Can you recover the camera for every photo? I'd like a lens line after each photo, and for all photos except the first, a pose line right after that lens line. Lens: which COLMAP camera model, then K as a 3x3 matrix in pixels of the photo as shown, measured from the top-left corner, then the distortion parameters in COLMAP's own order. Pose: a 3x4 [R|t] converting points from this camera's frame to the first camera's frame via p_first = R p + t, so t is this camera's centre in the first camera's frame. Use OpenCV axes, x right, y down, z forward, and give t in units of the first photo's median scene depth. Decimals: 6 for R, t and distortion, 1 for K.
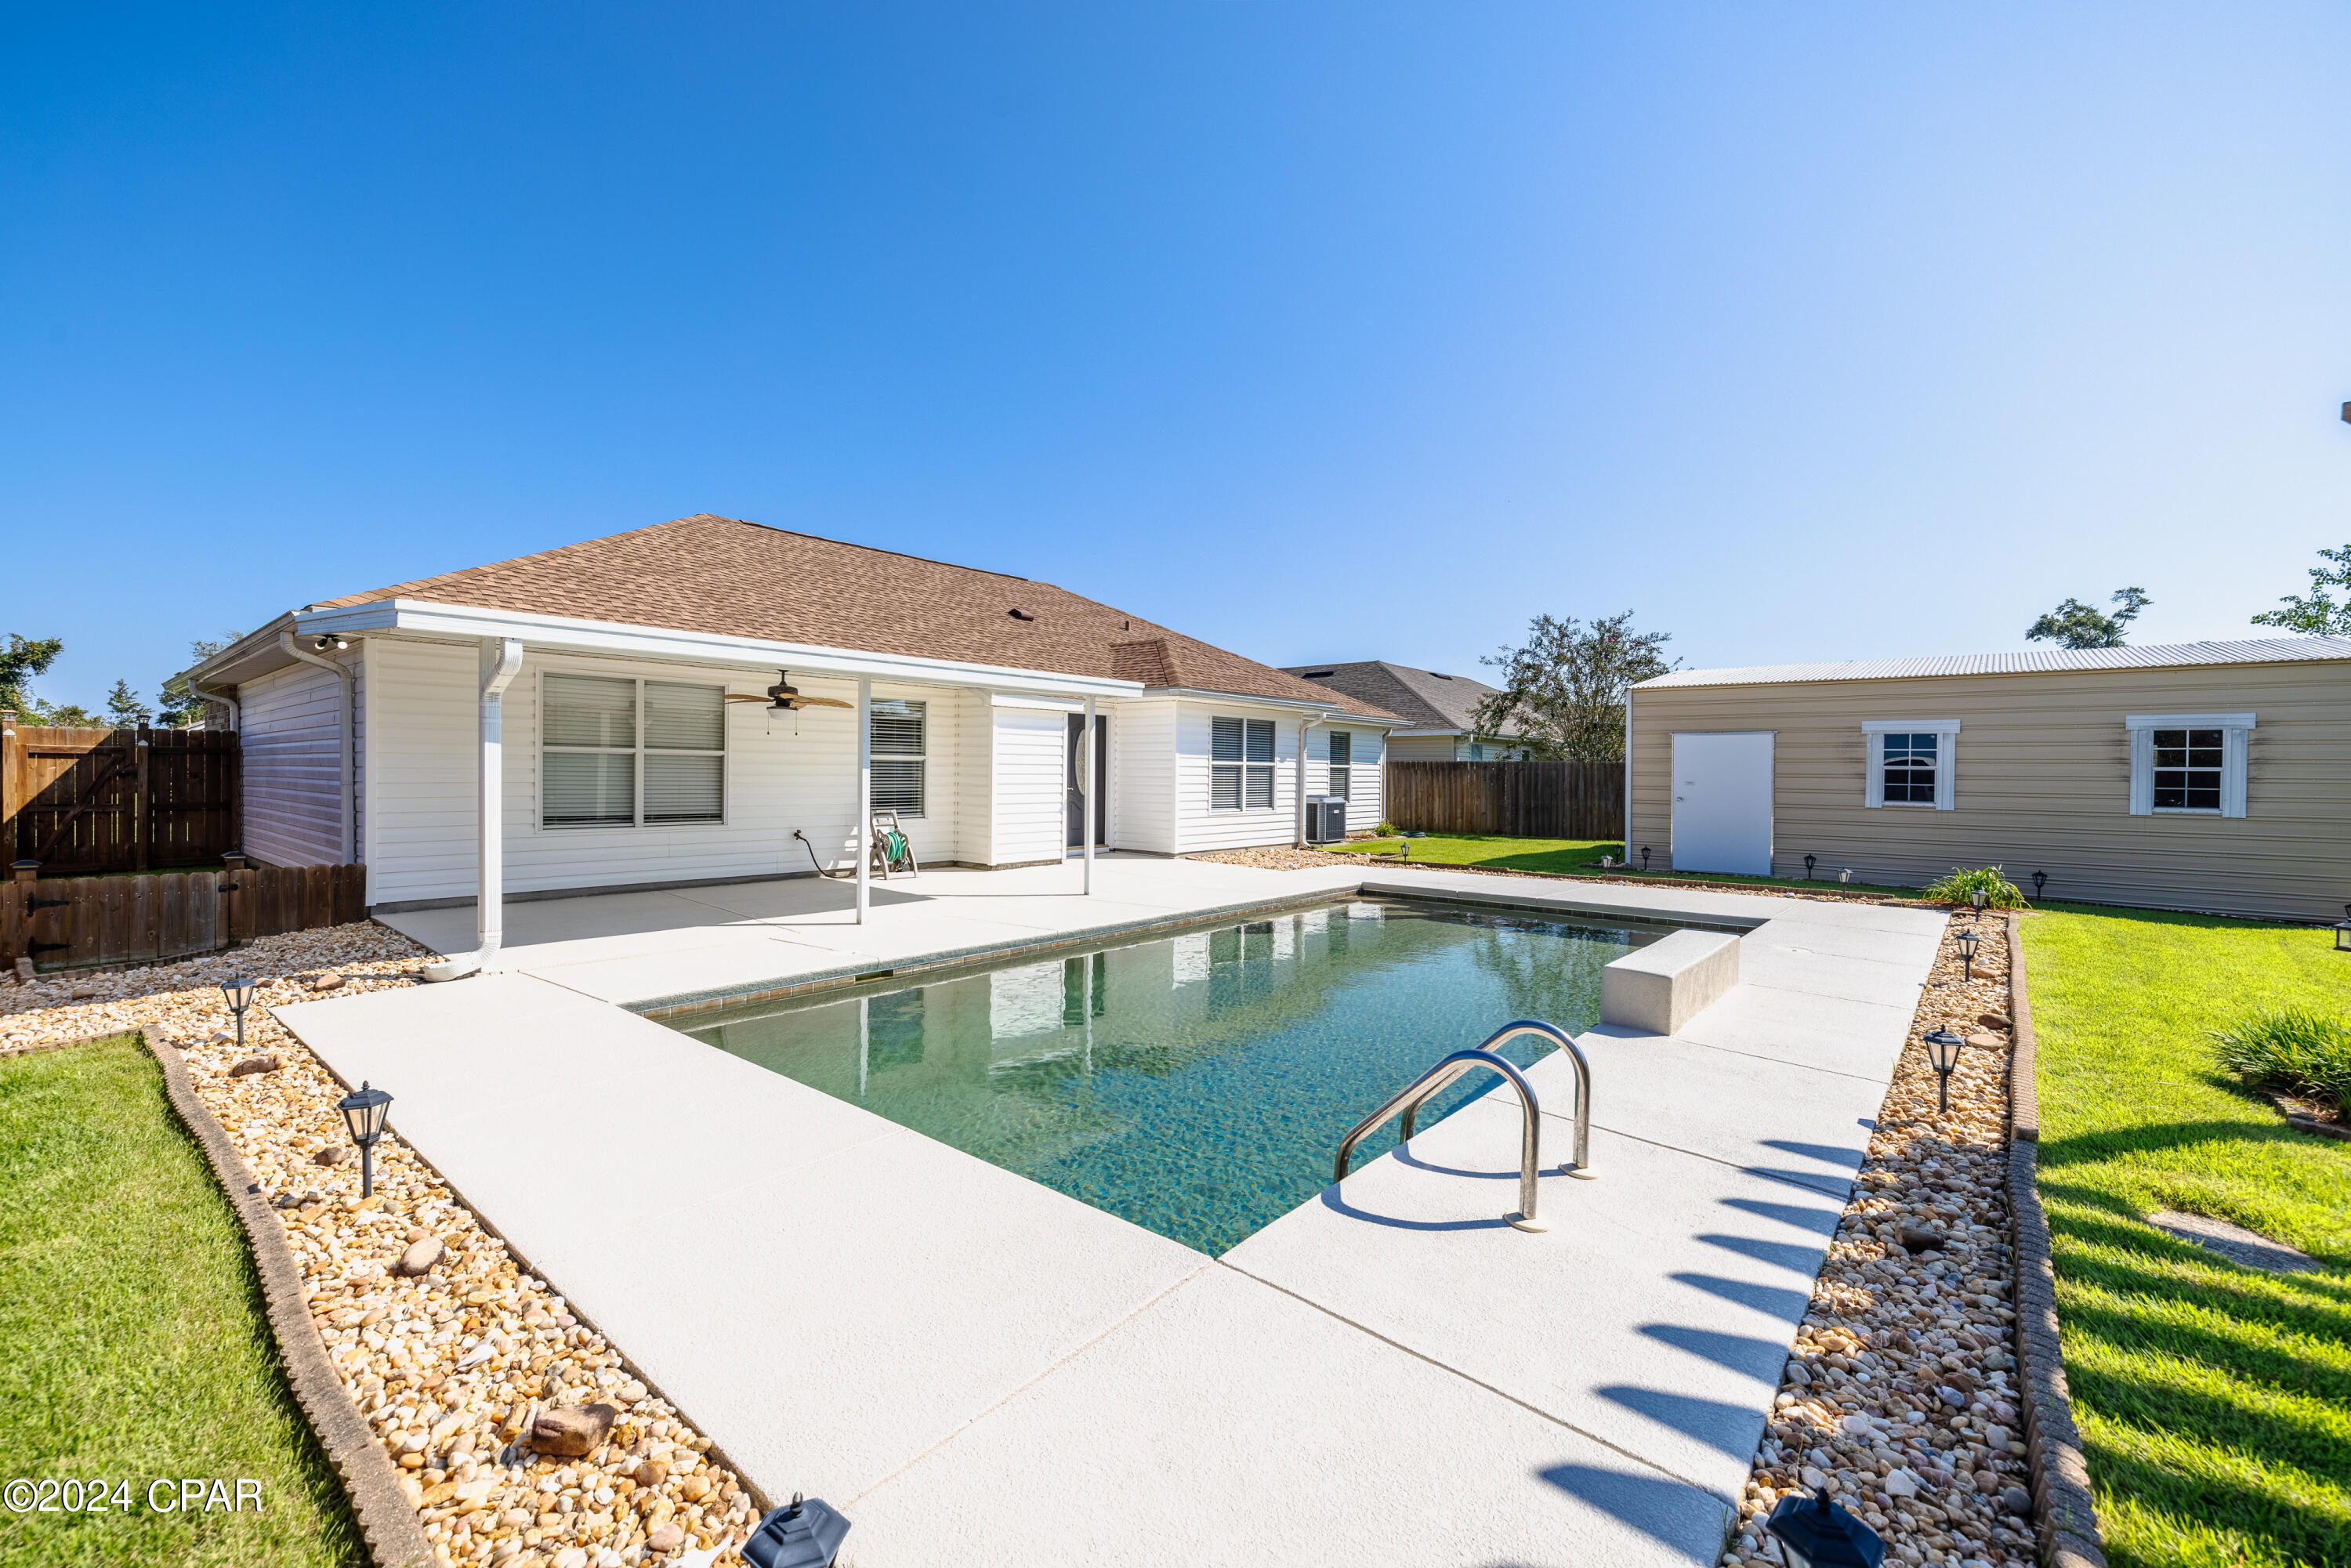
lens RADIAL K [[976.5, 0, 1180.3], [0, 976.5, 781.4], [0, 0, 1]] dist [0.013661, 0.000356]
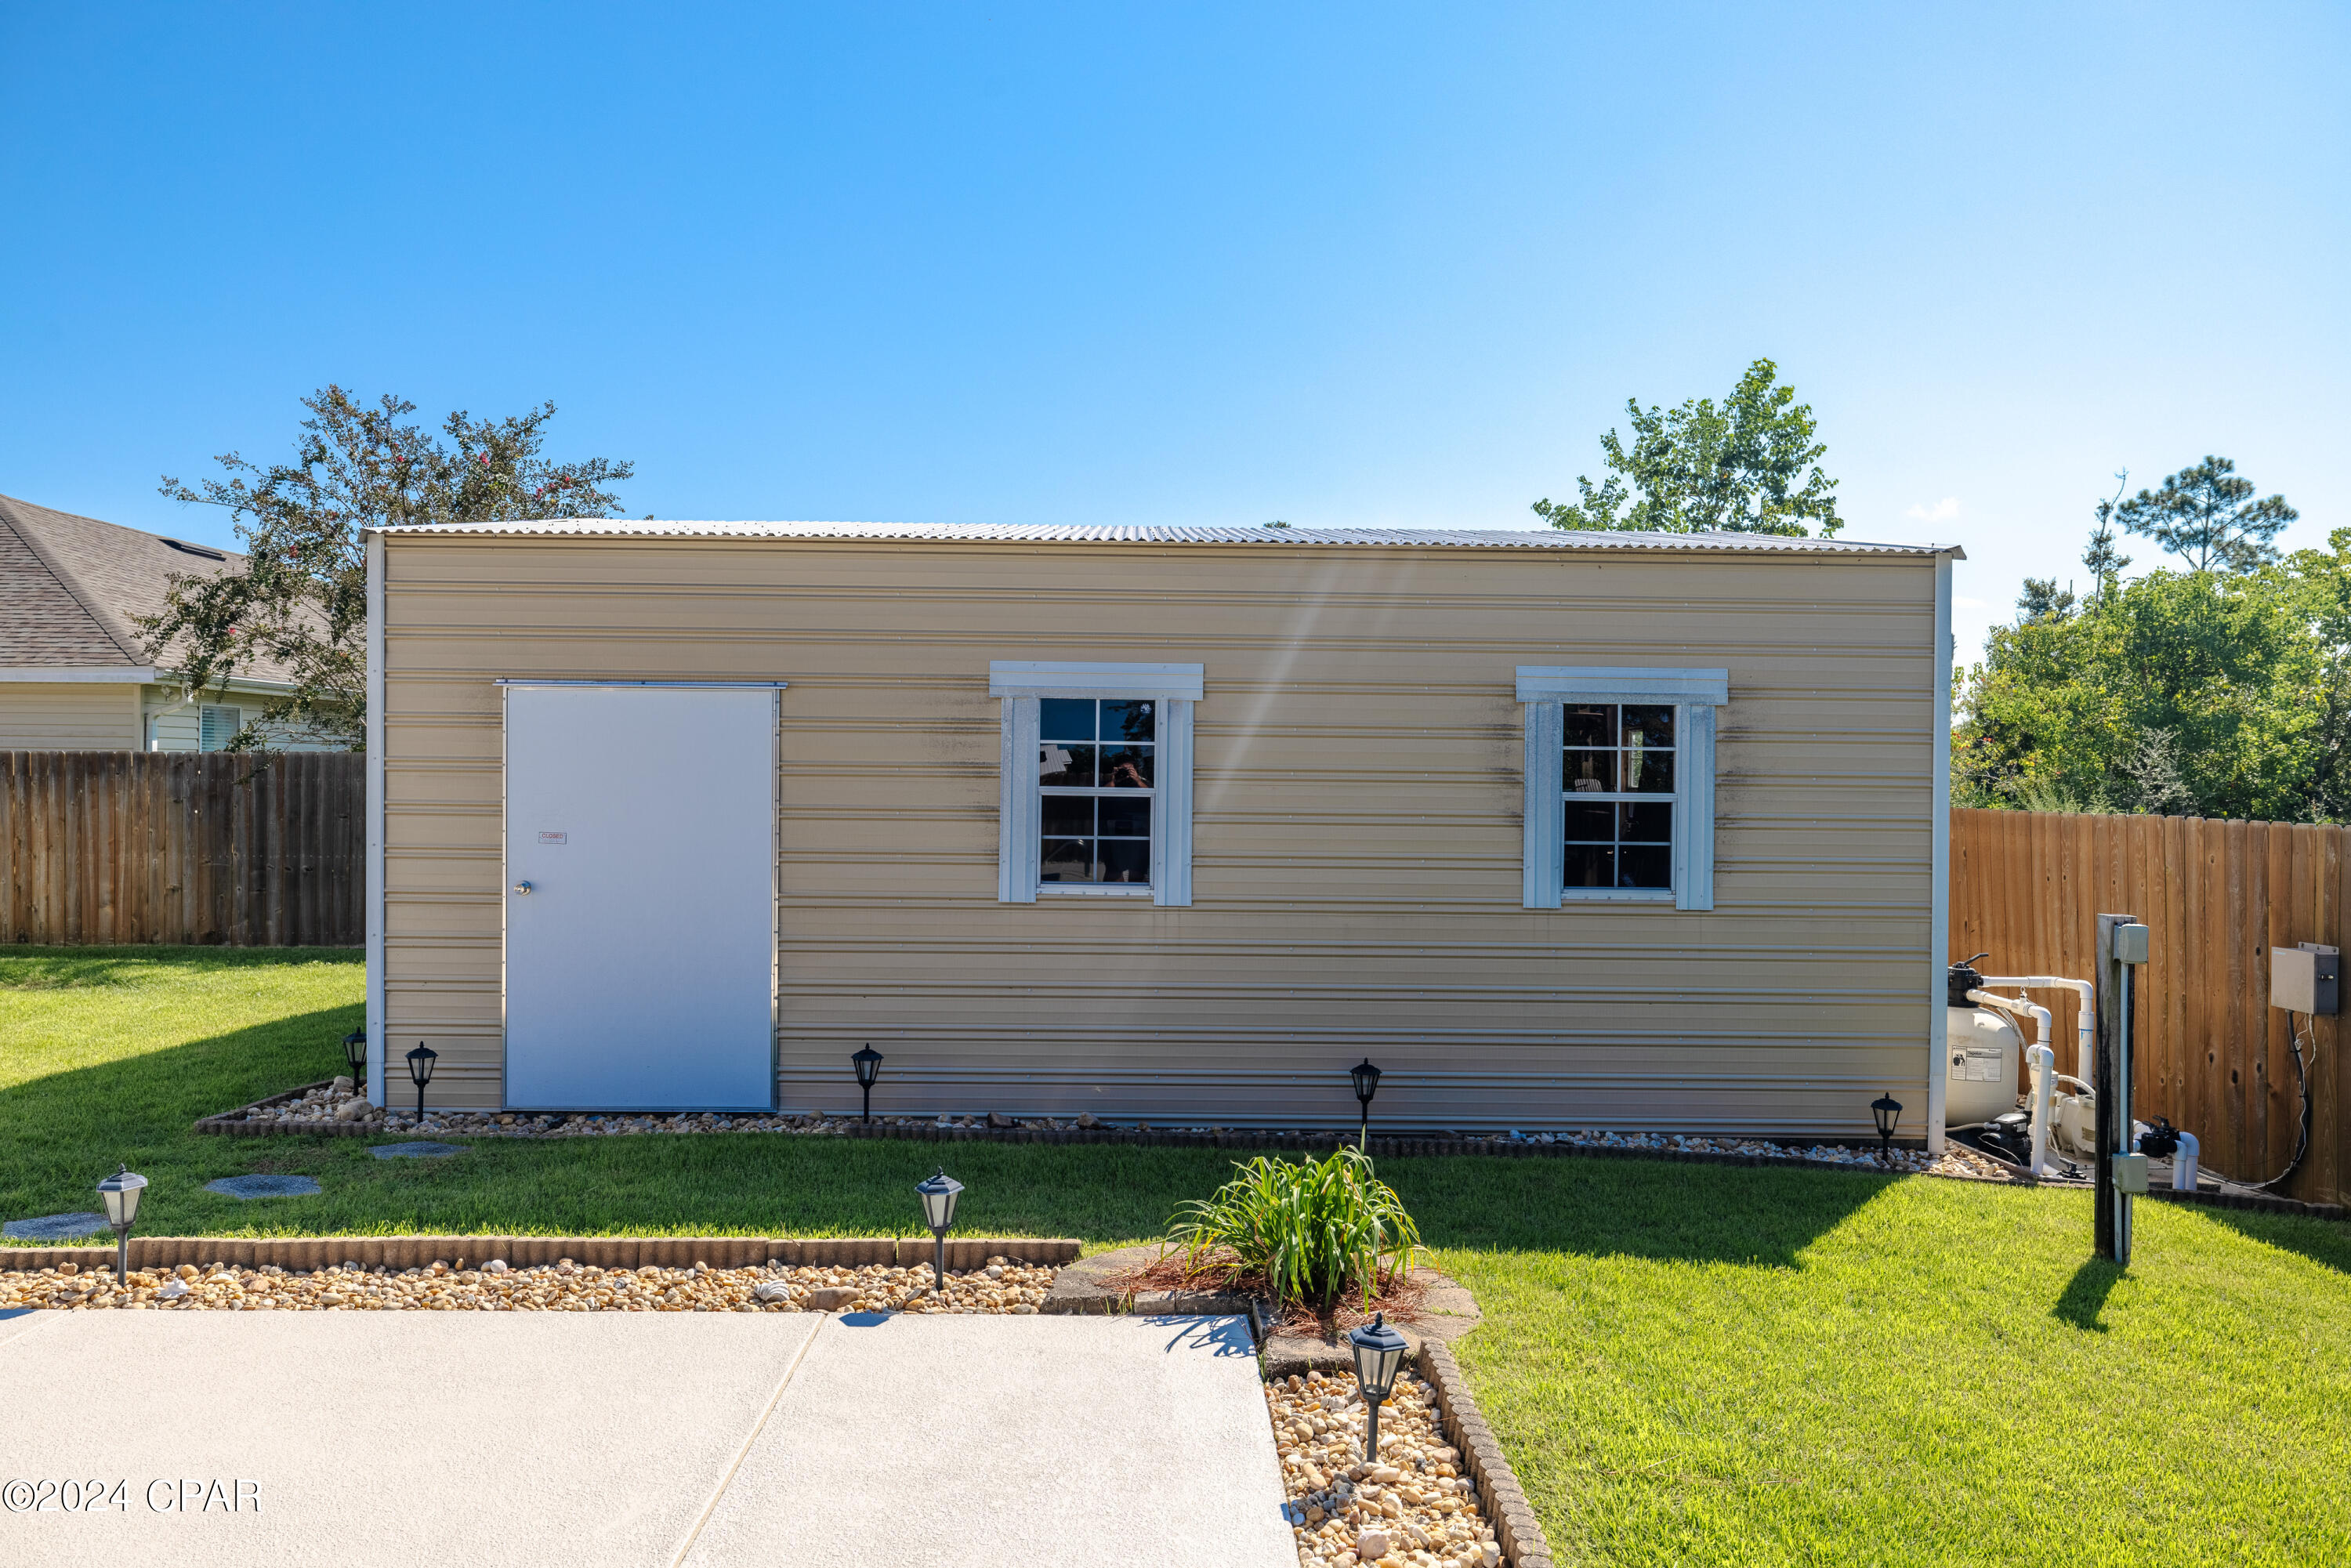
lens RADIAL K [[1696.5, 0, 1176.2], [0, 1696.5, 777.0], [0, 0, 1]] dist [0.009505, 0.000269]
pose [[0.754325, -0.004943, 0.656482, 0.327067], [0.005498, 0.999984, 0.001211, -0.018568], [-0.656478, 0.002696, 0.754341, 0.472712]]
